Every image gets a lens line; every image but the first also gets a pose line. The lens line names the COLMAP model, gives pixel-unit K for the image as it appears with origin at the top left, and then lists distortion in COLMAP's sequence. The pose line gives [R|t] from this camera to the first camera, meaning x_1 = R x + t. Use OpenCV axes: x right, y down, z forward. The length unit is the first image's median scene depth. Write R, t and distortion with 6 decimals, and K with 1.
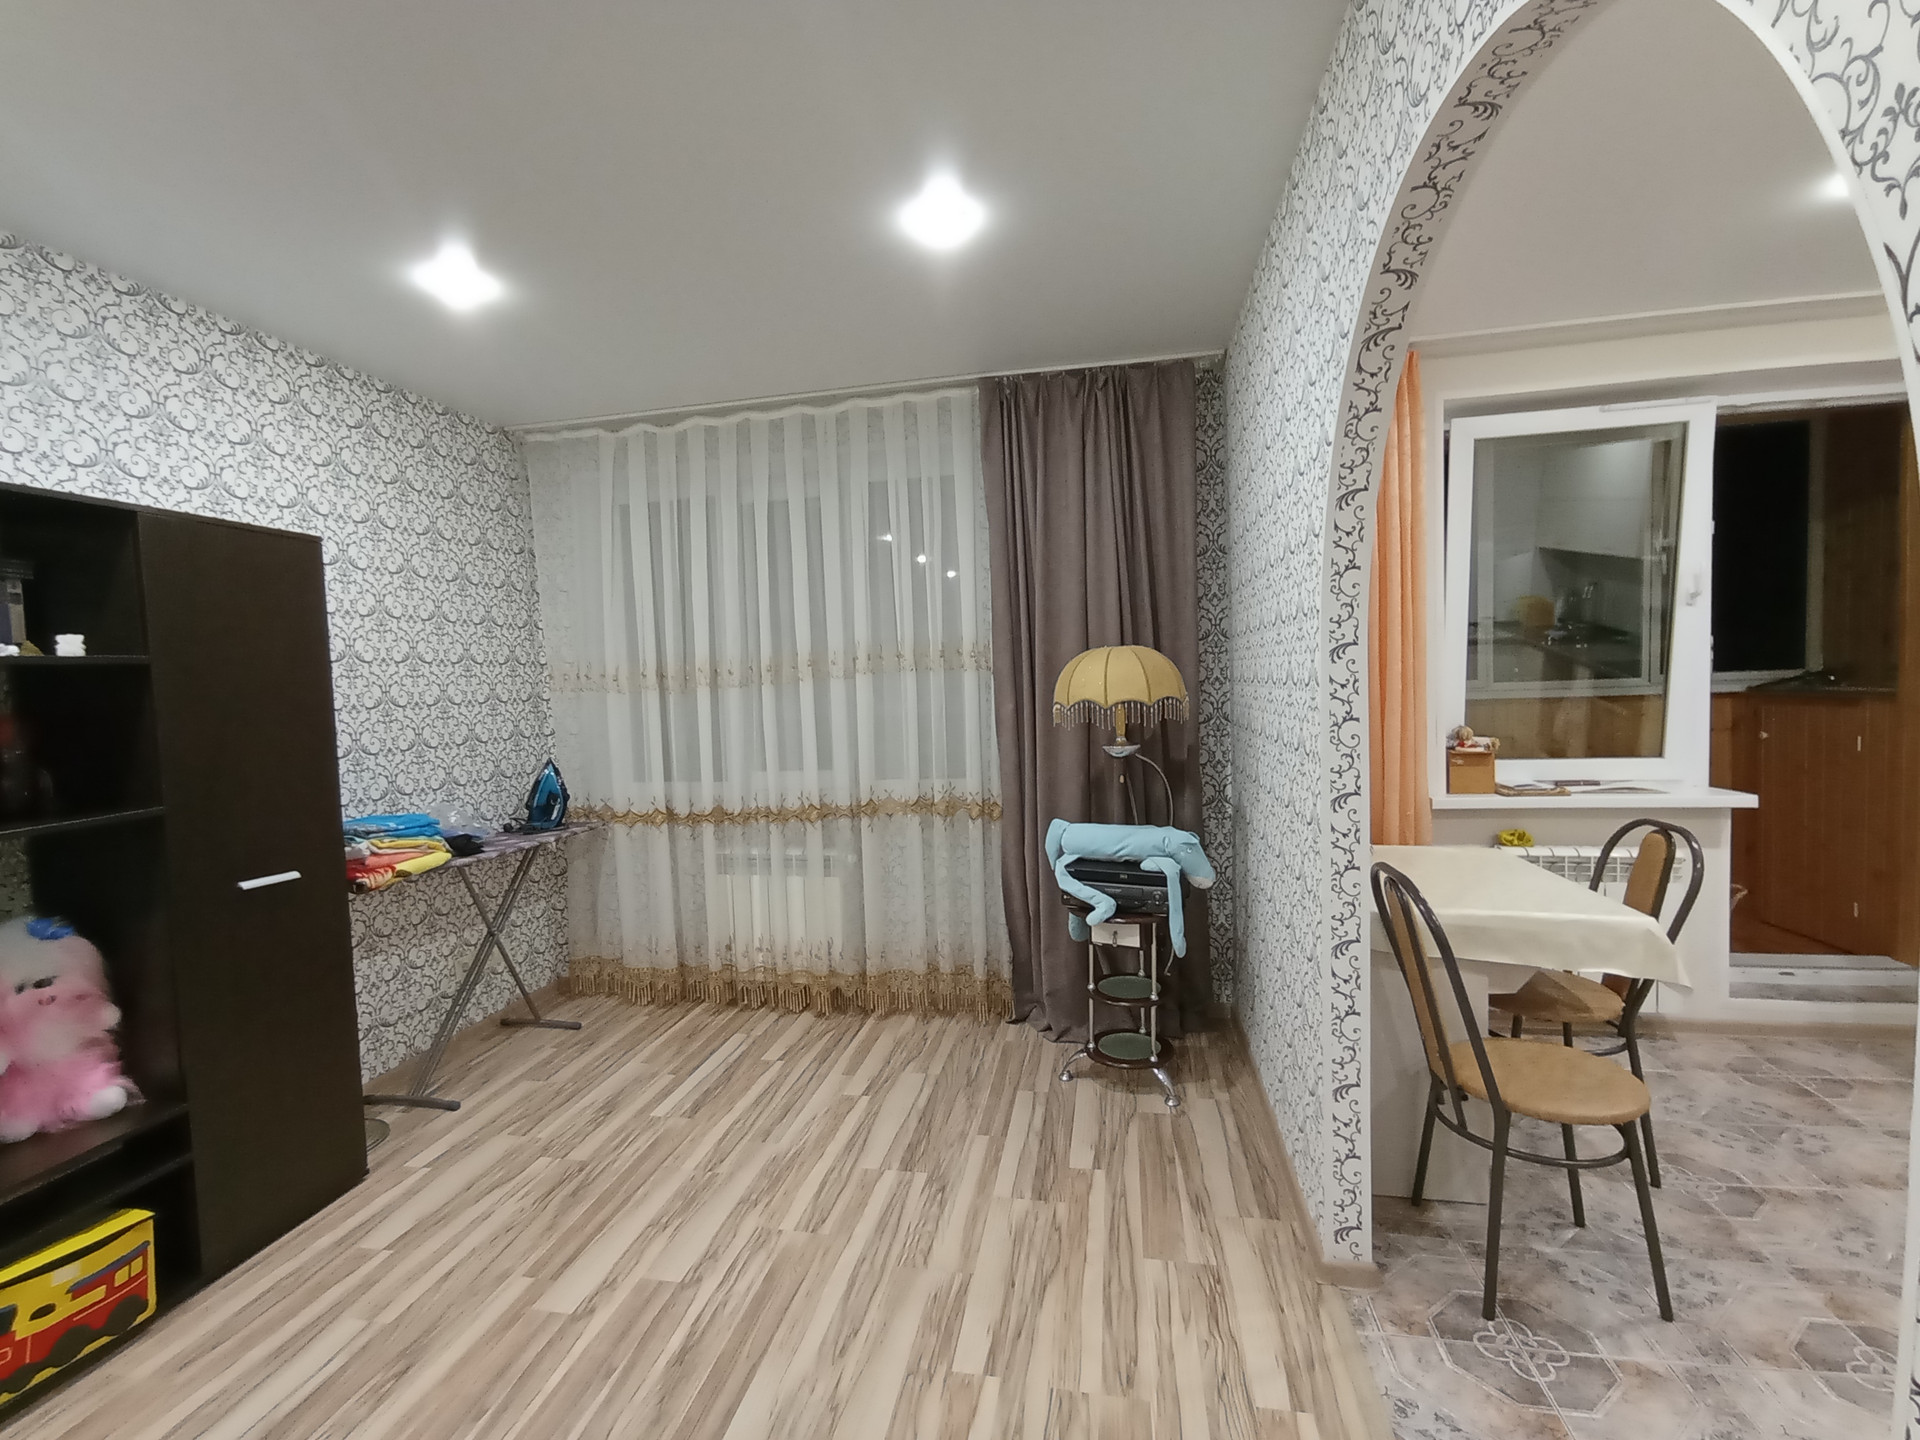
lens RADIAL K [[814.5, 0, 960.0], [0, 814.5, 720.0], [0, 0, 1]] dist [0.003508, 0.000076]
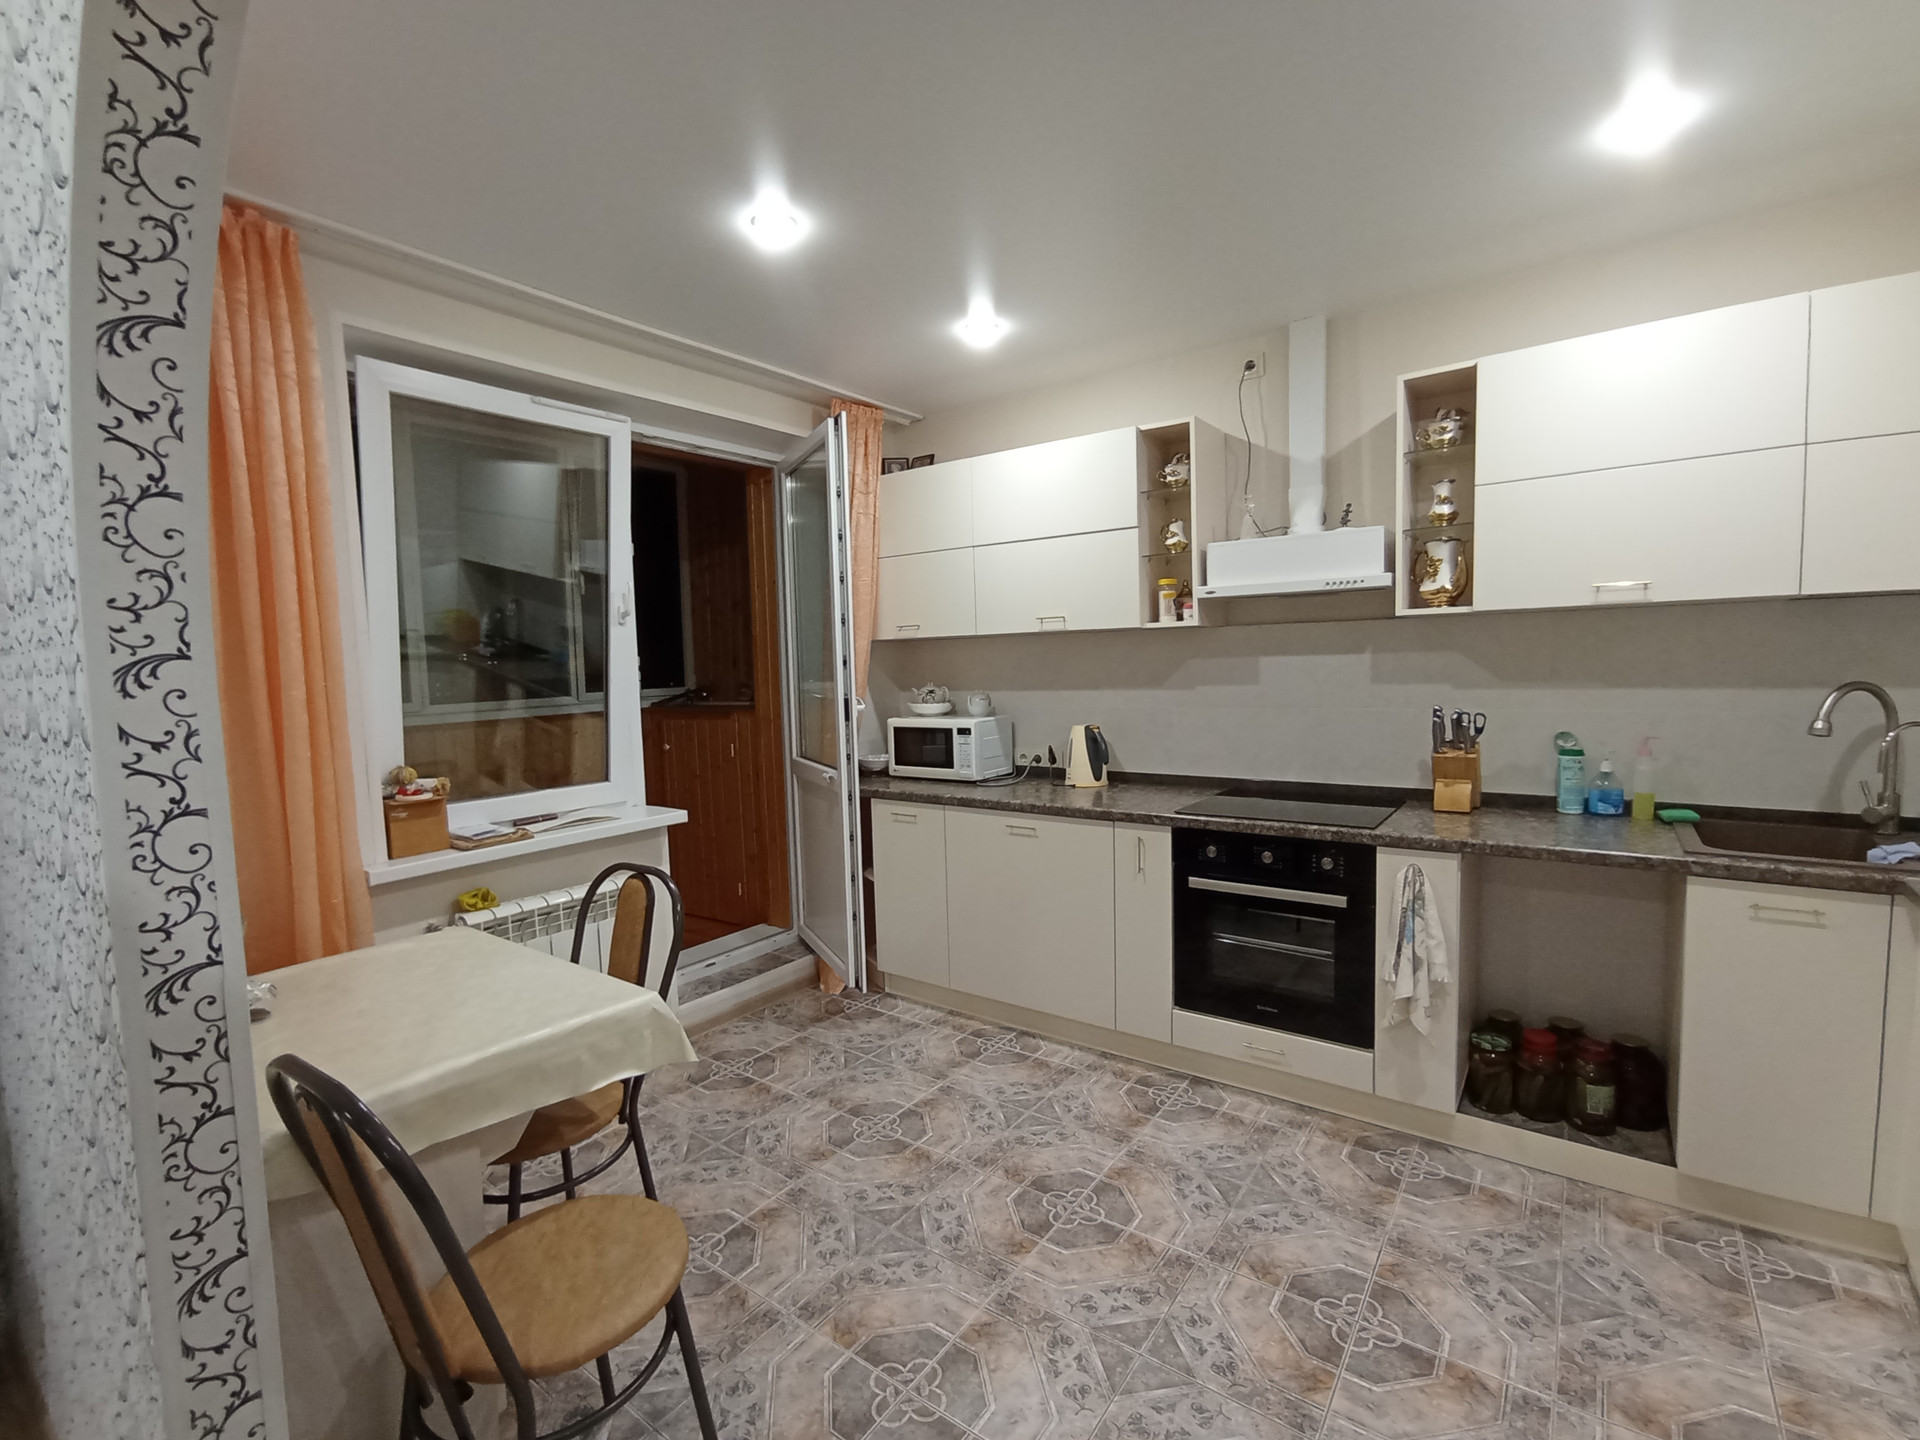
lens RADIAL K [[859.3, 0, 960.0], [0, 859.3, 720.0], [0, 0, 1]] dist [-0.045959, 0.030966]
pose [[0.411430, -0.044336, 0.910363, 0.117977], [0.064258, 0.997742, 0.019550, -0.020003], [-0.909174, 0.050454, 0.413349, 0.206427]]
